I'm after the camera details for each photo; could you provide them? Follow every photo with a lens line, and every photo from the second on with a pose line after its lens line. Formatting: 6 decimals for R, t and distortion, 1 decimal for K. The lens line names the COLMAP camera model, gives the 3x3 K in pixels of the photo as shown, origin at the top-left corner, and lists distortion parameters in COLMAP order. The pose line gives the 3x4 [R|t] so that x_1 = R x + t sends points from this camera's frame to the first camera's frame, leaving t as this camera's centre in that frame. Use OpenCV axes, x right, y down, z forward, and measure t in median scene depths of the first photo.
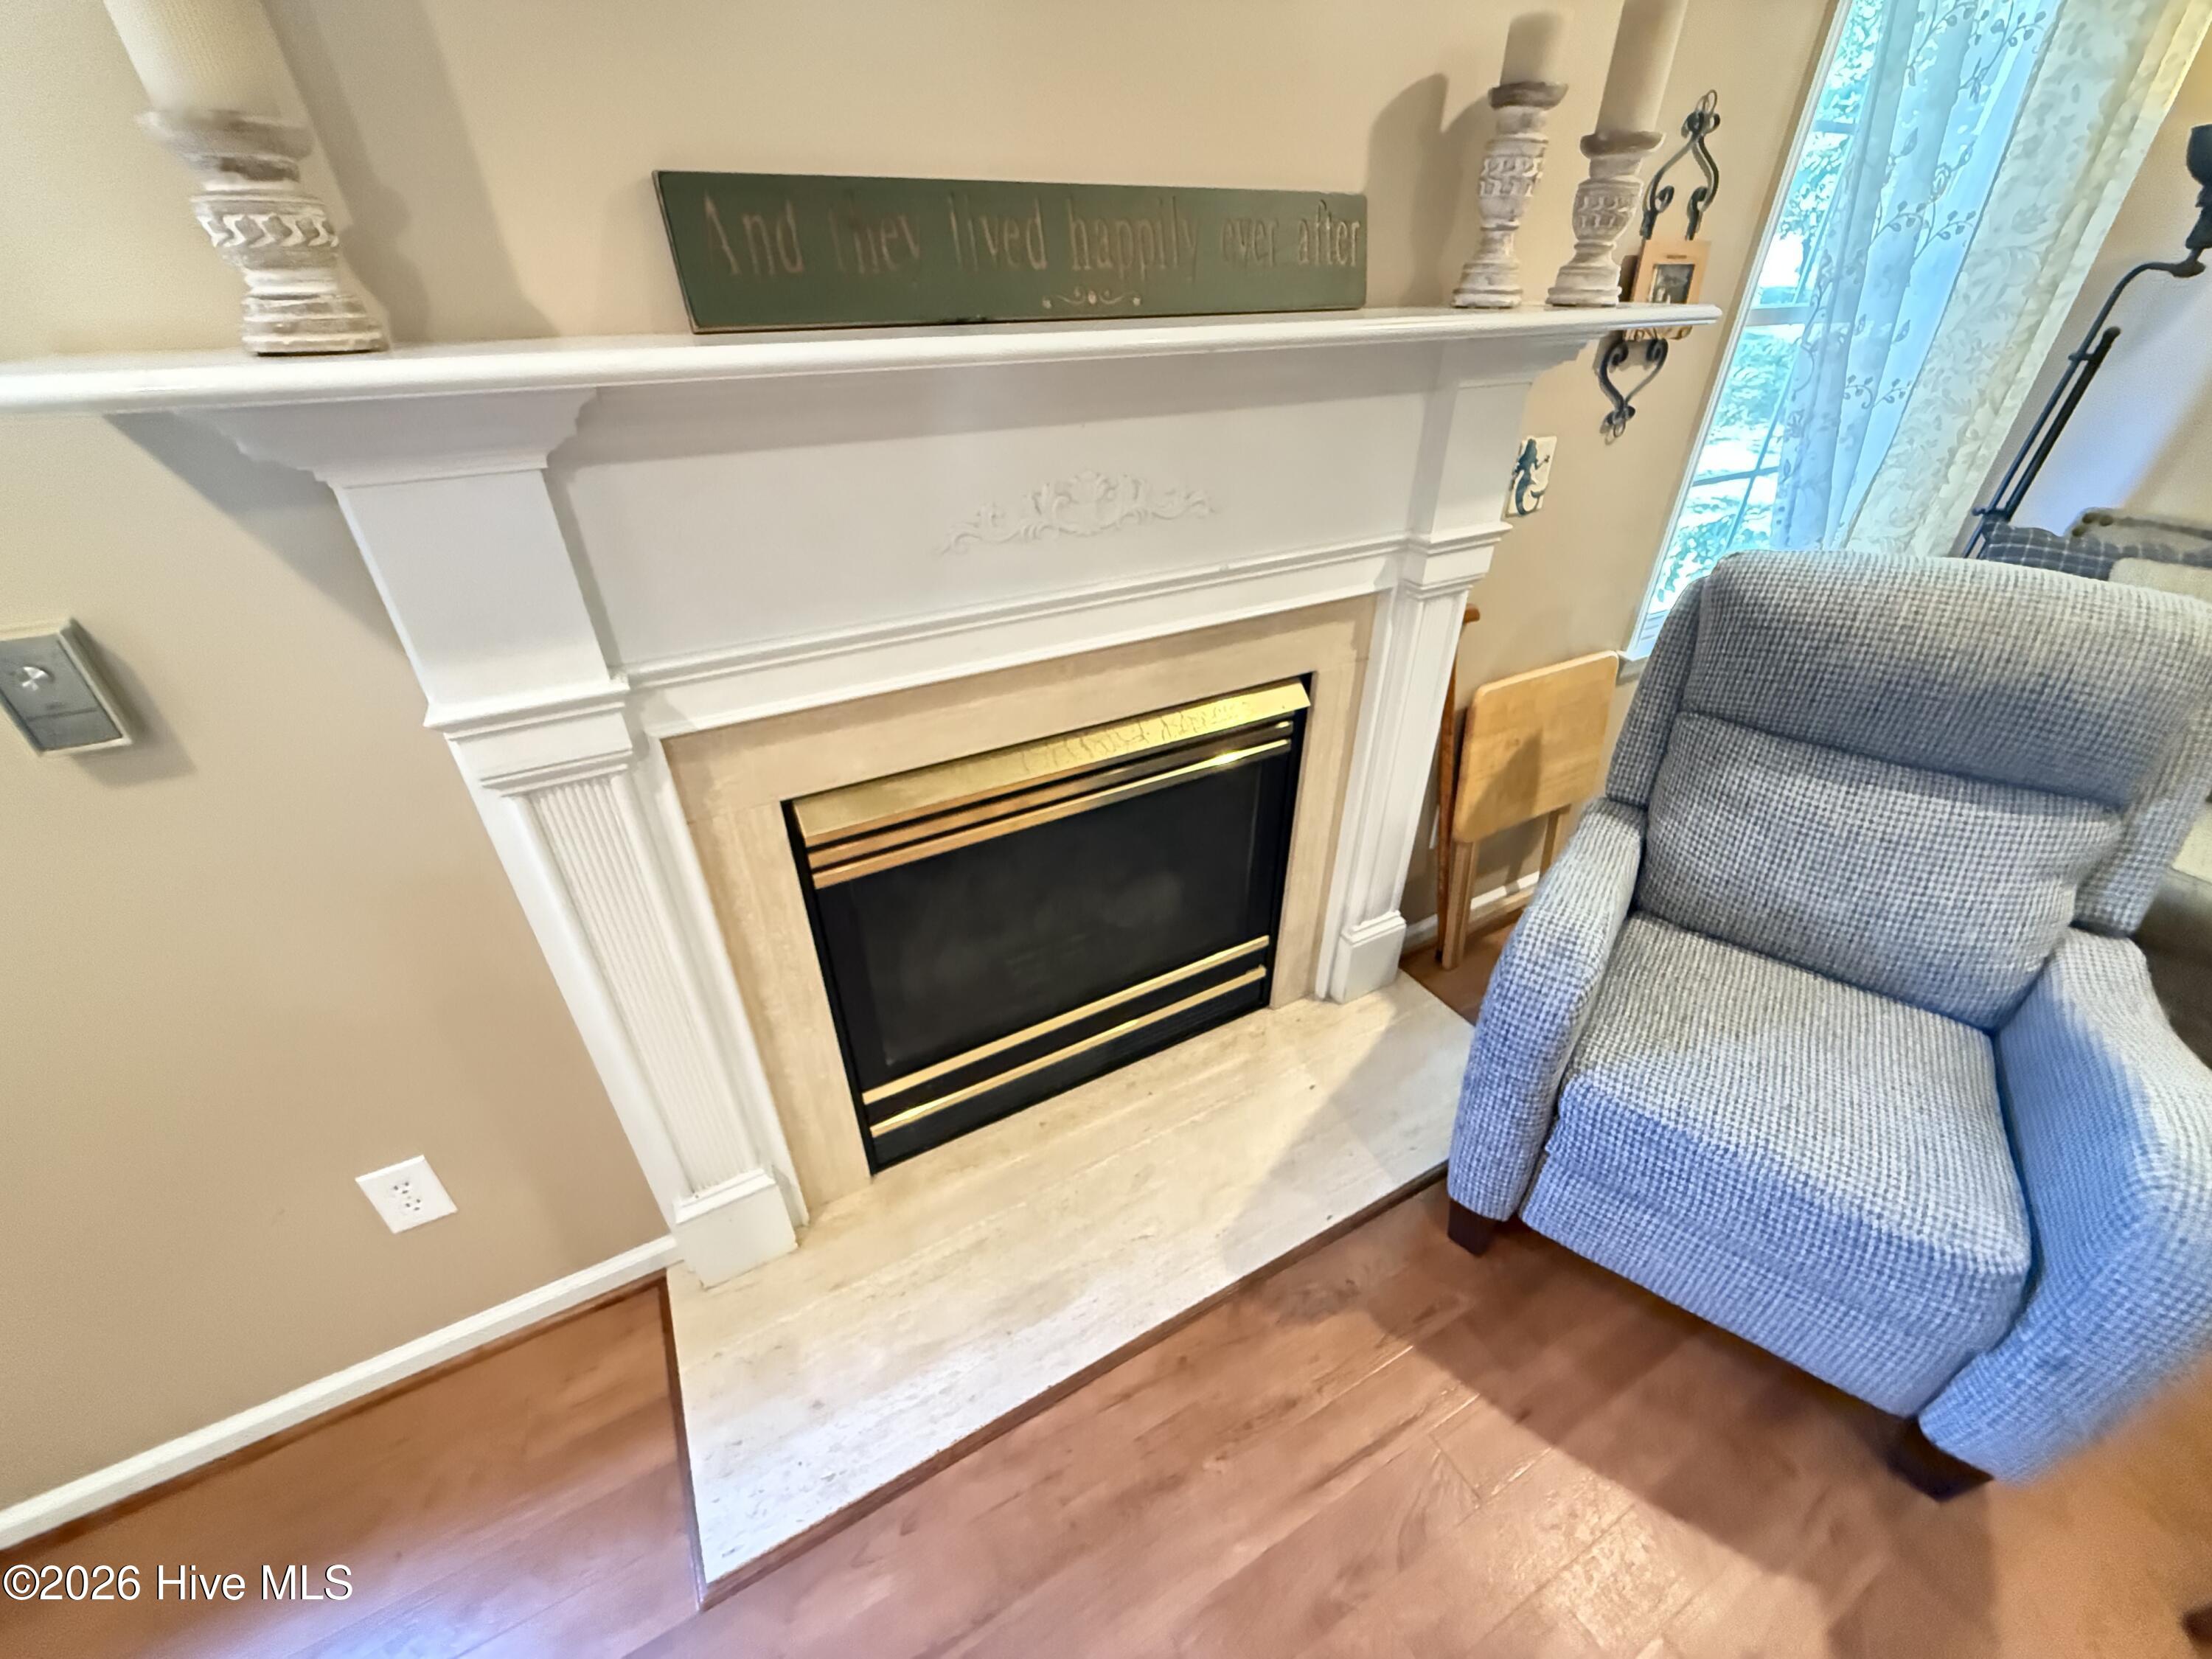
lens RADIAL K [[876.8, 0, 1102.9], [0, 876.8, 829.2], [0, 0, 1]] dist [0.000134, -0.000144]
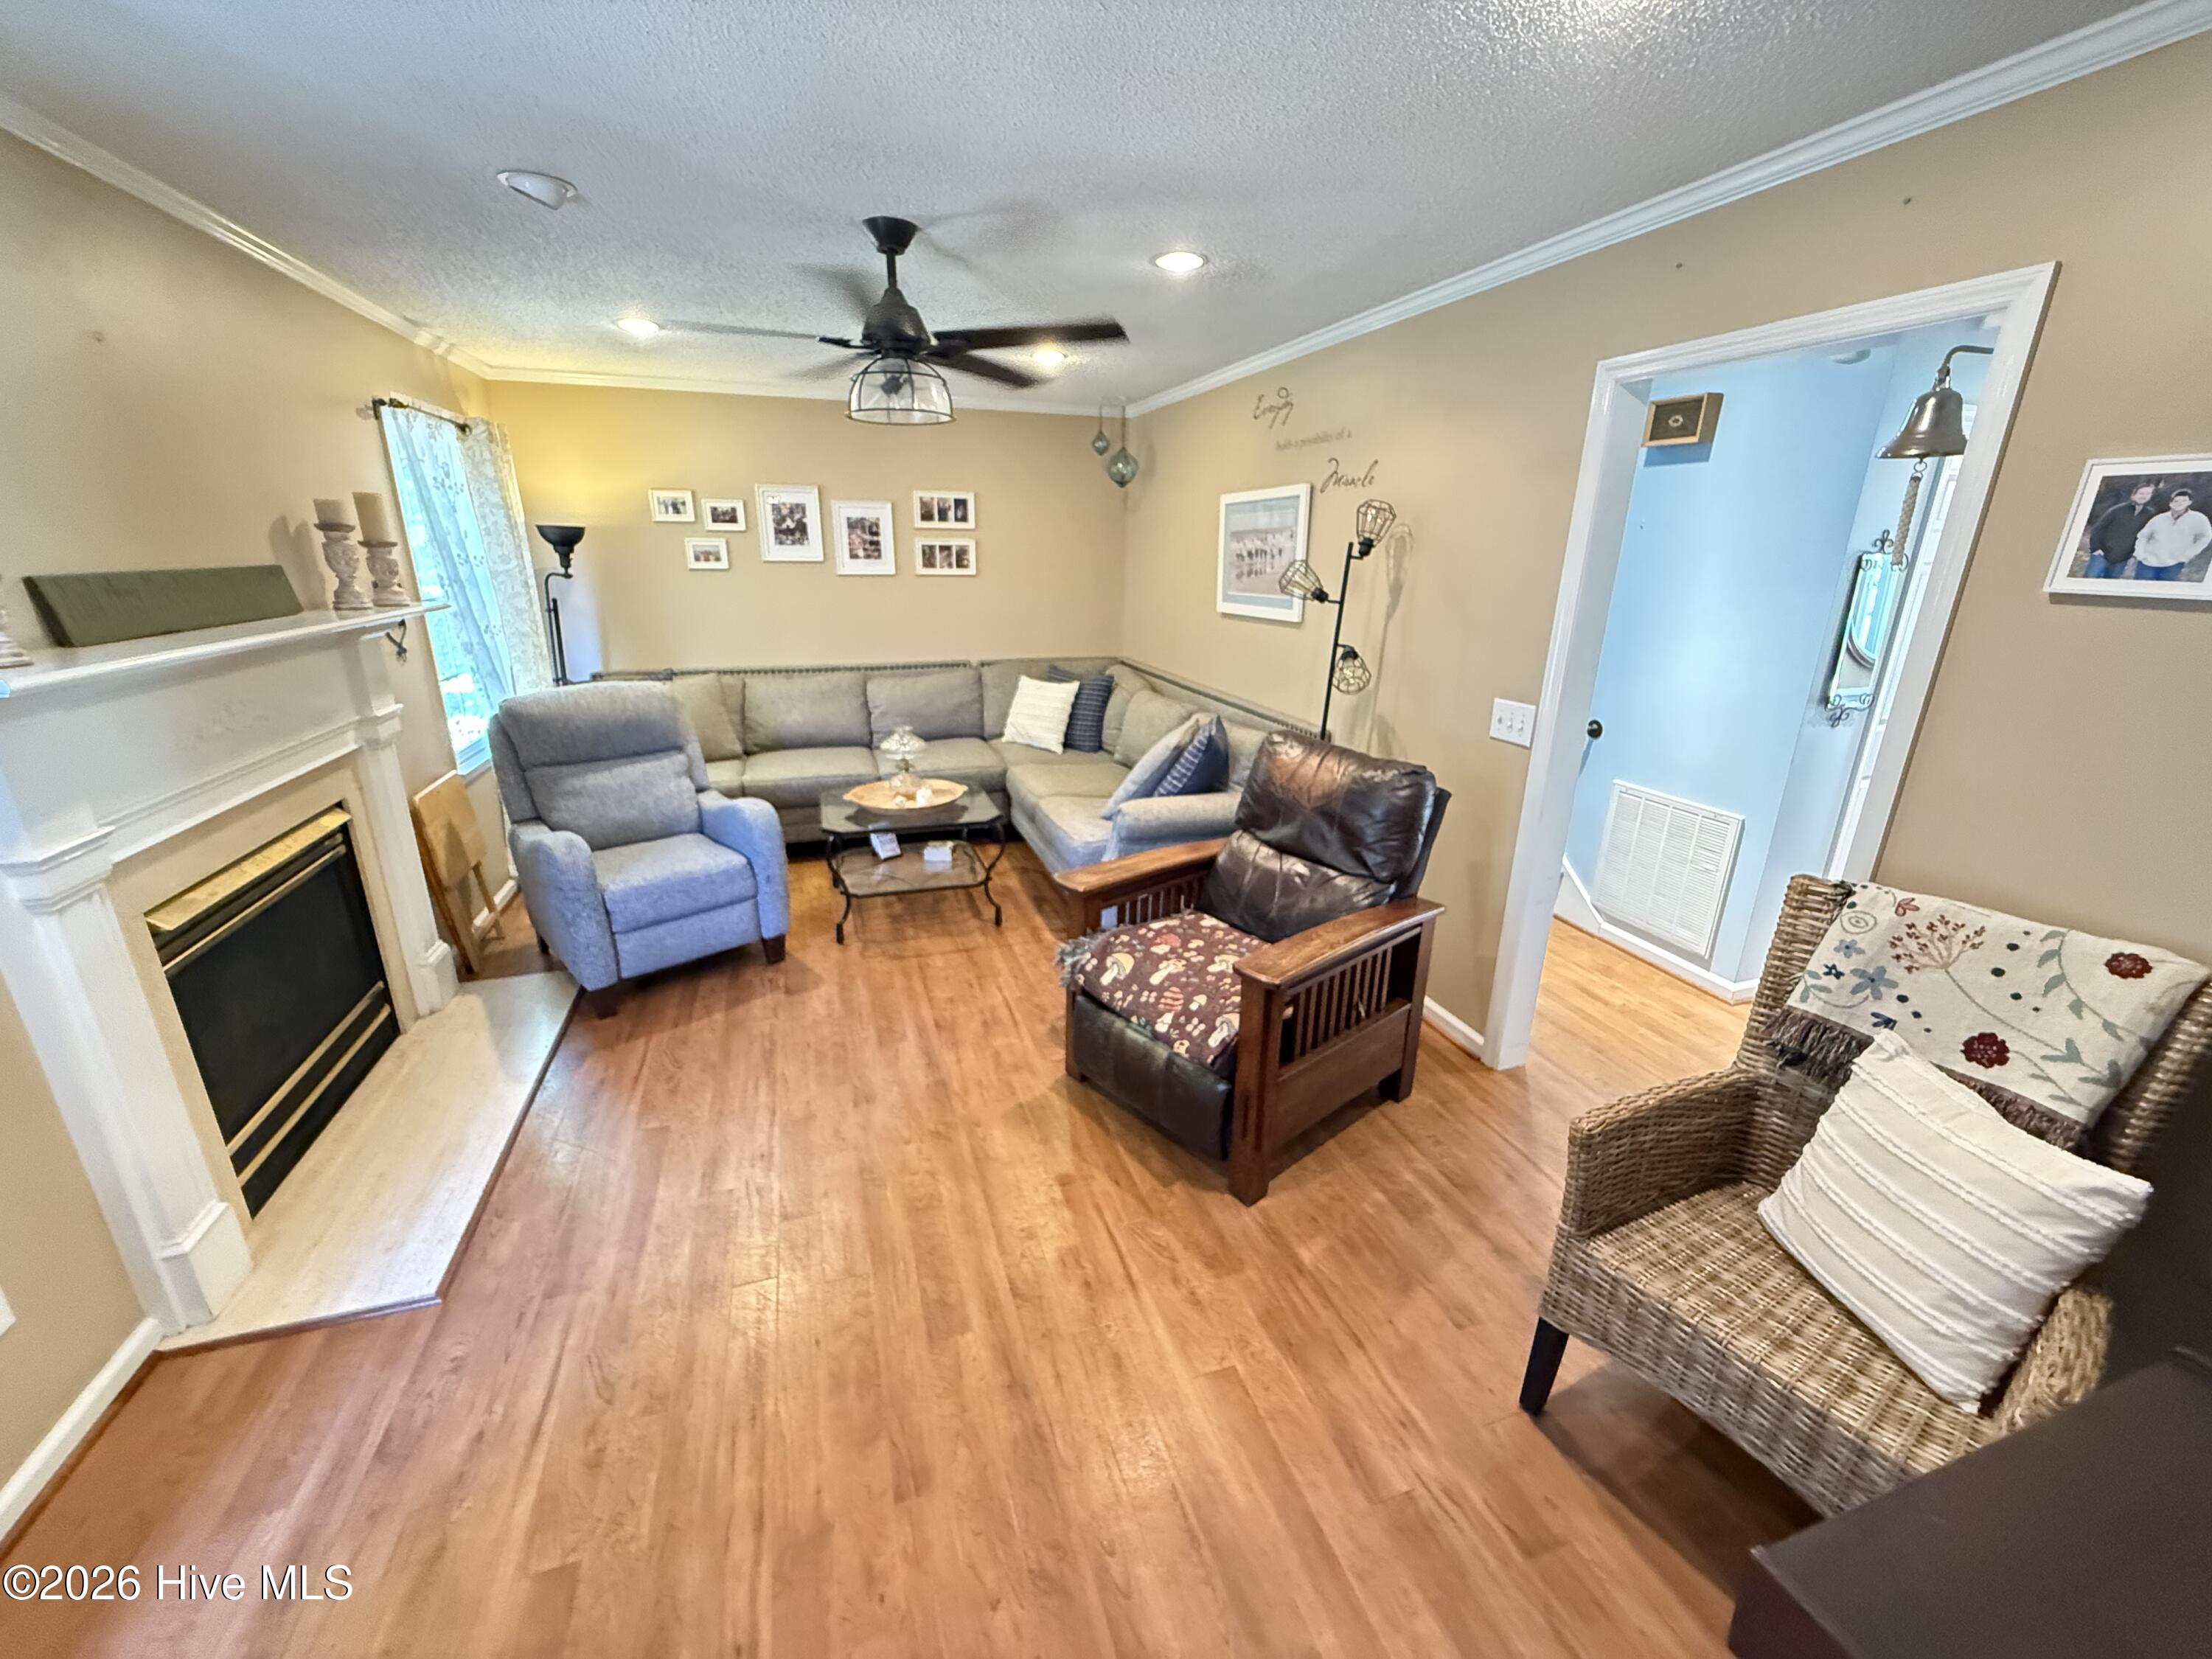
lens RADIAL K [[880.9, 0, 1102.6], [0, 880.9, 827.4], [0, 0, 1]] dist [-0.000437, -0.000200]
pose [[0.175631, -0.290444, 0.940636, -1.216395], [0.514801, 0.841531, 0.163722, 0.375033], [-0.839127, 0.455486, 0.297320, -0.790546]]
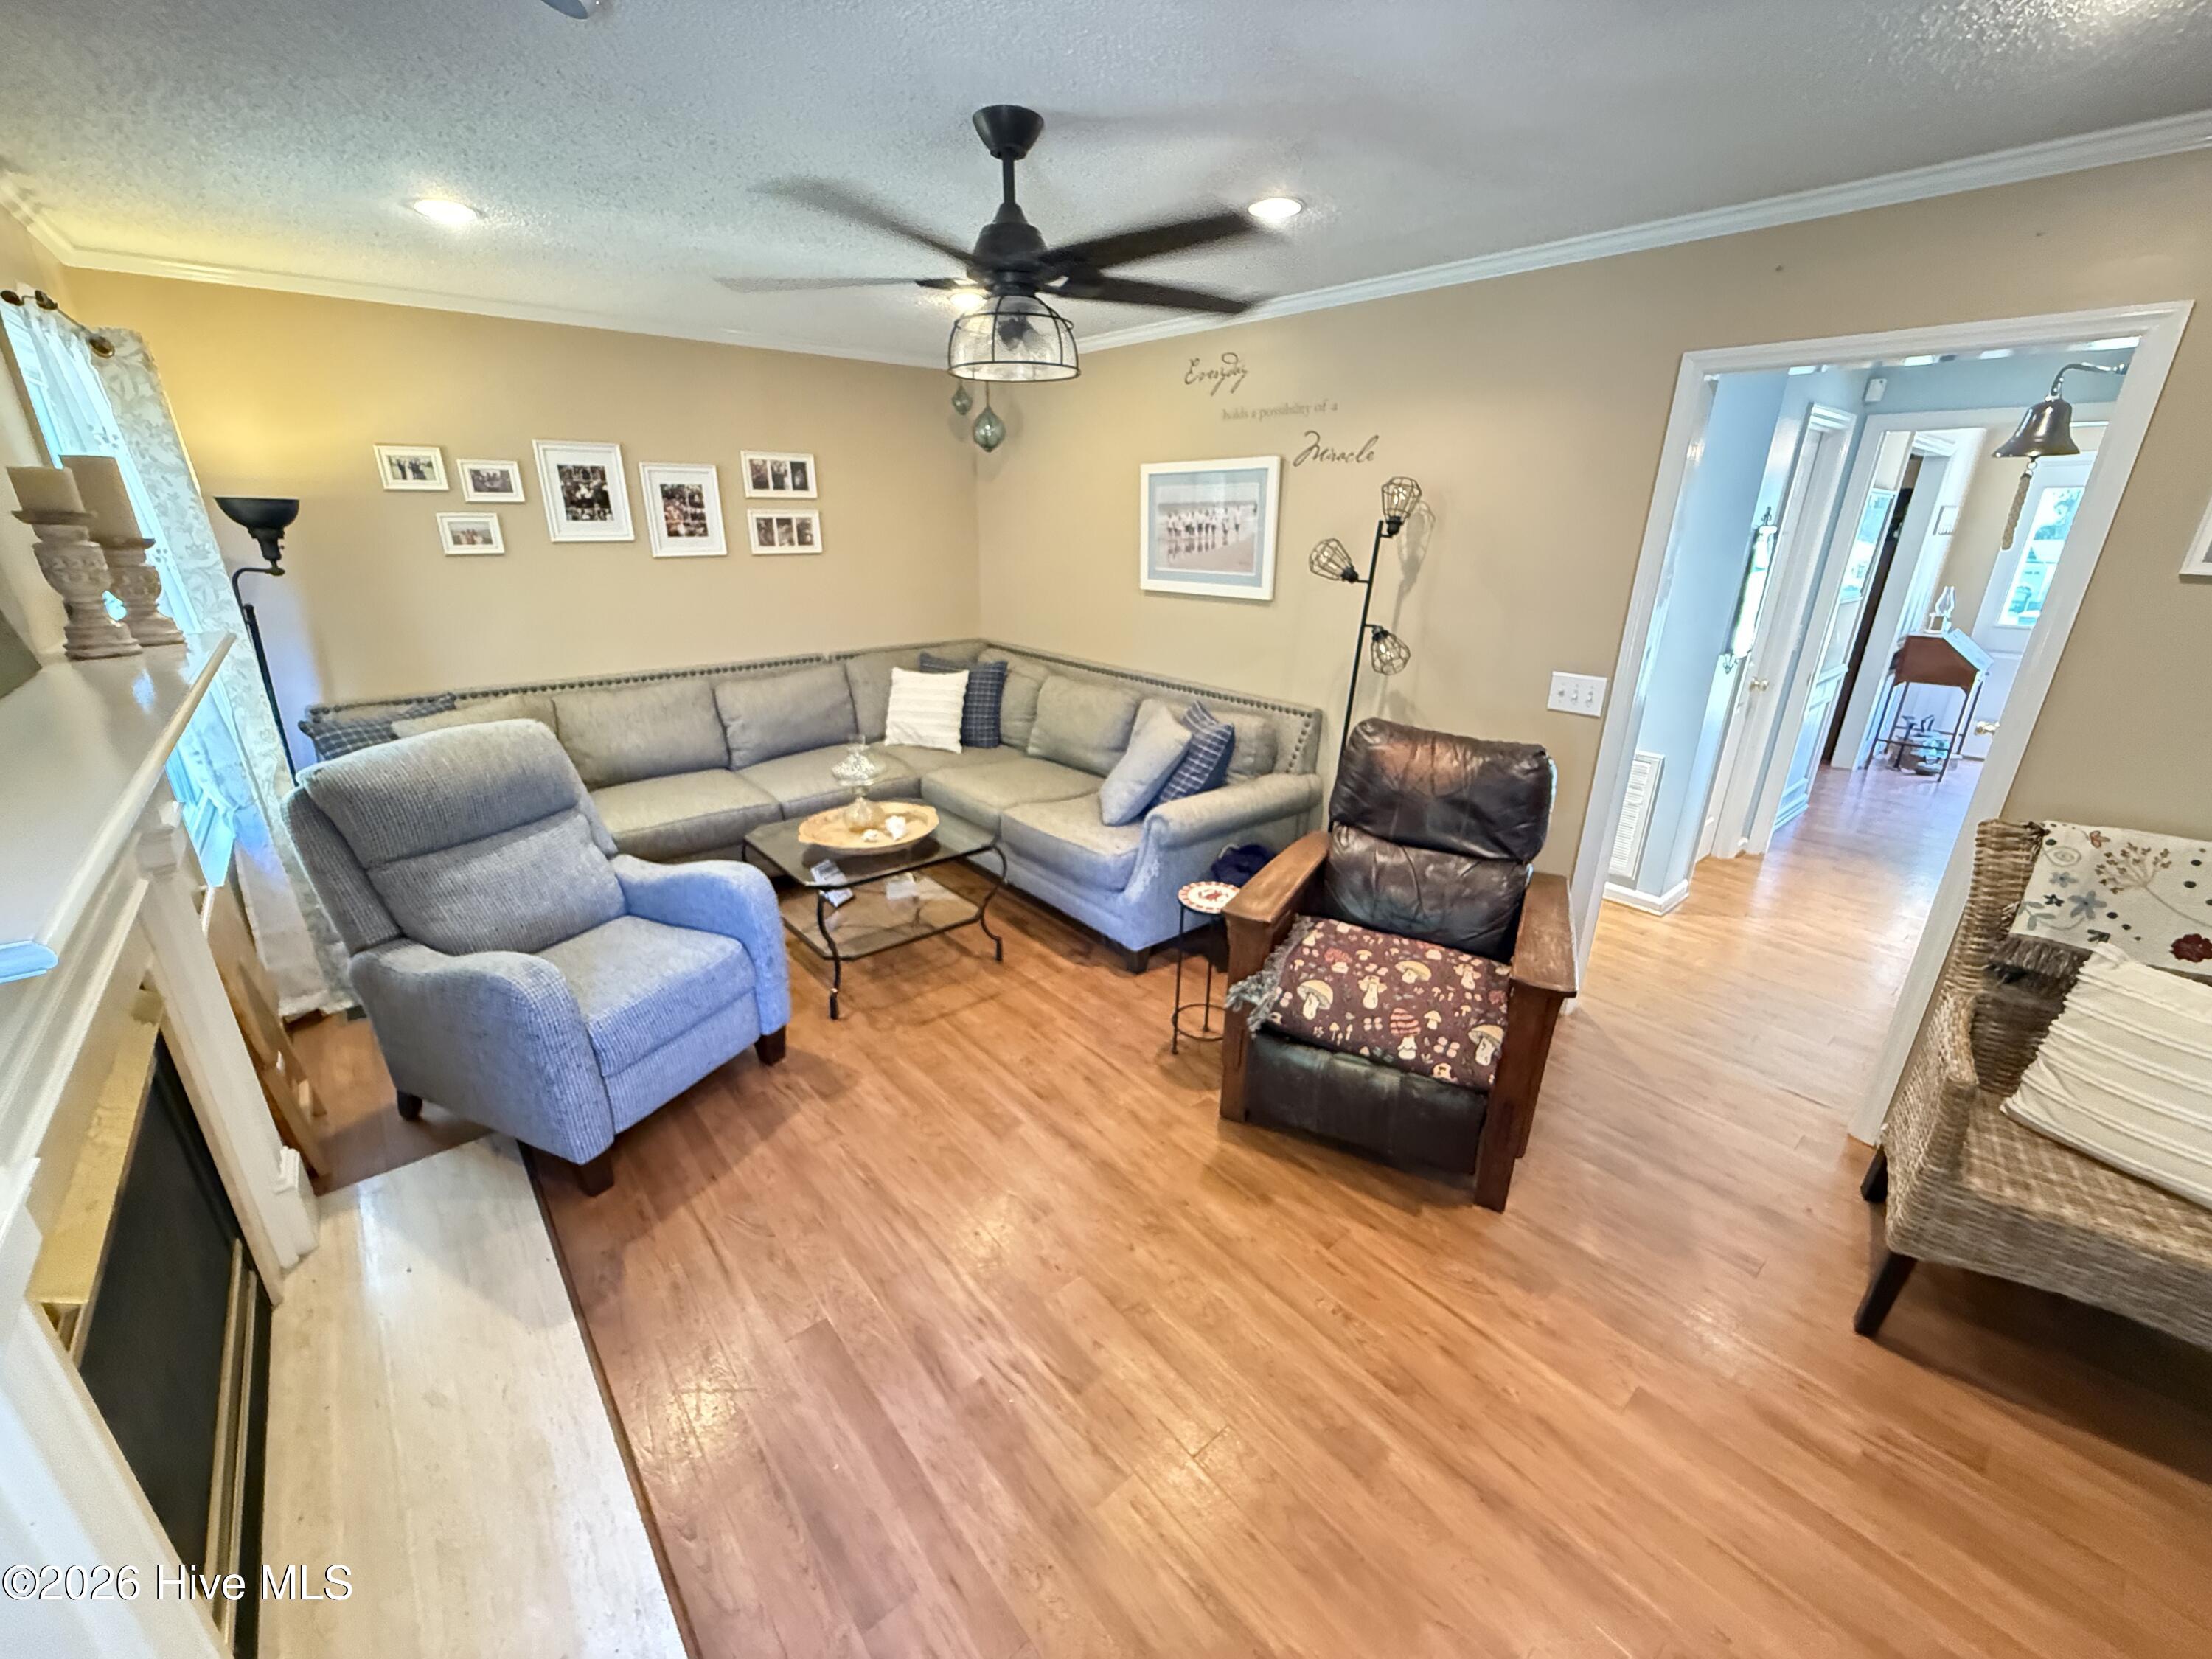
lens RADIAL K [[880.9, 0, 1102.6], [0, 880.9, 827.4], [0, 0, 1]] dist [-0.000437, -0.000200]
pose [[-0.201799, -0.328750, 0.922605, -0.957009], [0.517748, 0.763804, 0.385410, -0.131683], [-0.831393, 0.555452, 0.016075, -0.064911]]
